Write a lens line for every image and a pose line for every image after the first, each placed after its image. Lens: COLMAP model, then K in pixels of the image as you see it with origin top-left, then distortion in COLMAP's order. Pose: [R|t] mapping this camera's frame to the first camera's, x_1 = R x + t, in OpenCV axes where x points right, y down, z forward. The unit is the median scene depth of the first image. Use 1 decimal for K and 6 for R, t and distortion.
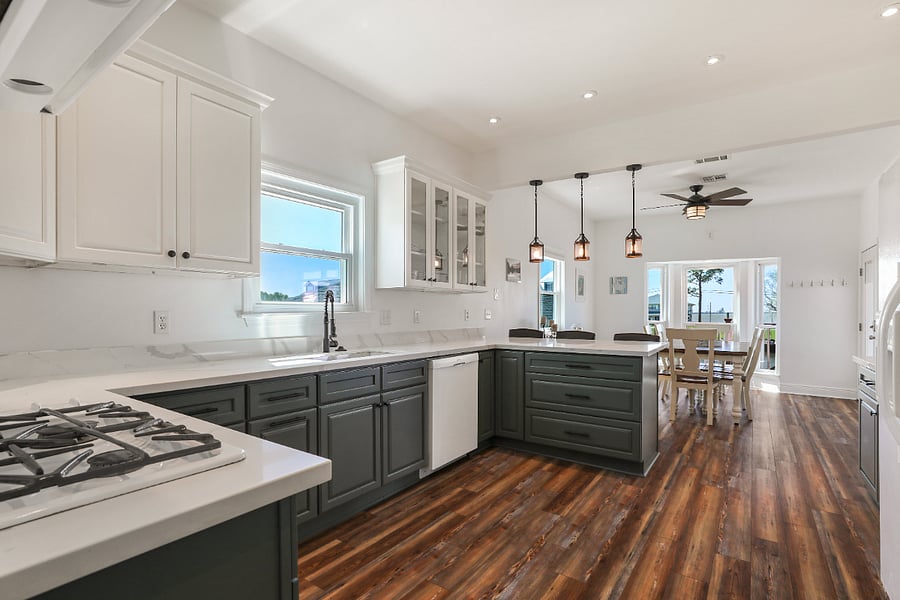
lens RADIAL K [[434.7, 0, 435.7], [0, 434.7, 313.9], [0, 0, 1]] dist [-0.014575, 0.002986]
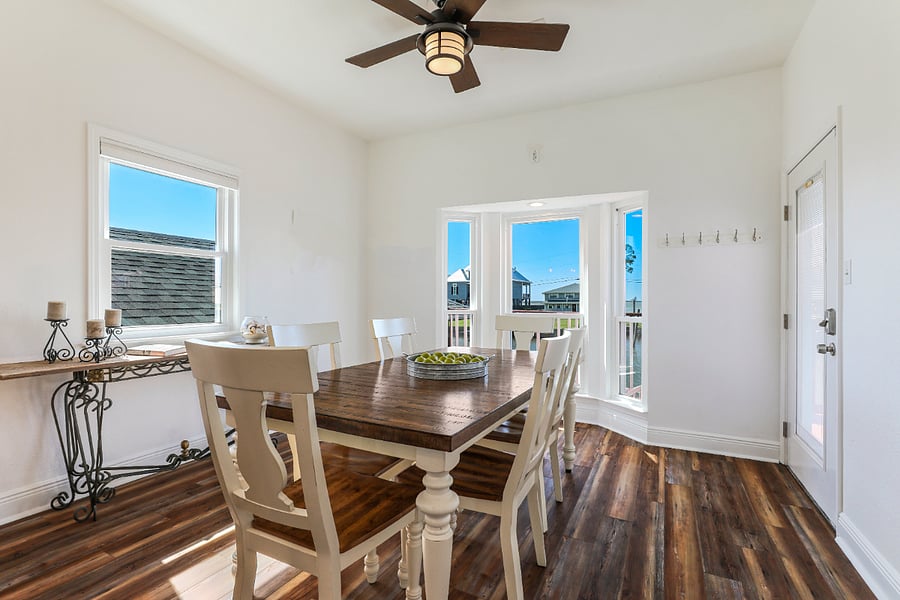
lens RADIAL K [[406.5, 0, 450.0], [0, 406.5, 300.1], [0, 0, 1]] dist [-0.016166, -0.000025]
pose [[0.985893, 0.002302, 0.167358, 0.501179], [-0.001697, 0.999991, -0.003759, 0.007497], [-0.167366, 0.003422, 0.985889, 0.578833]]
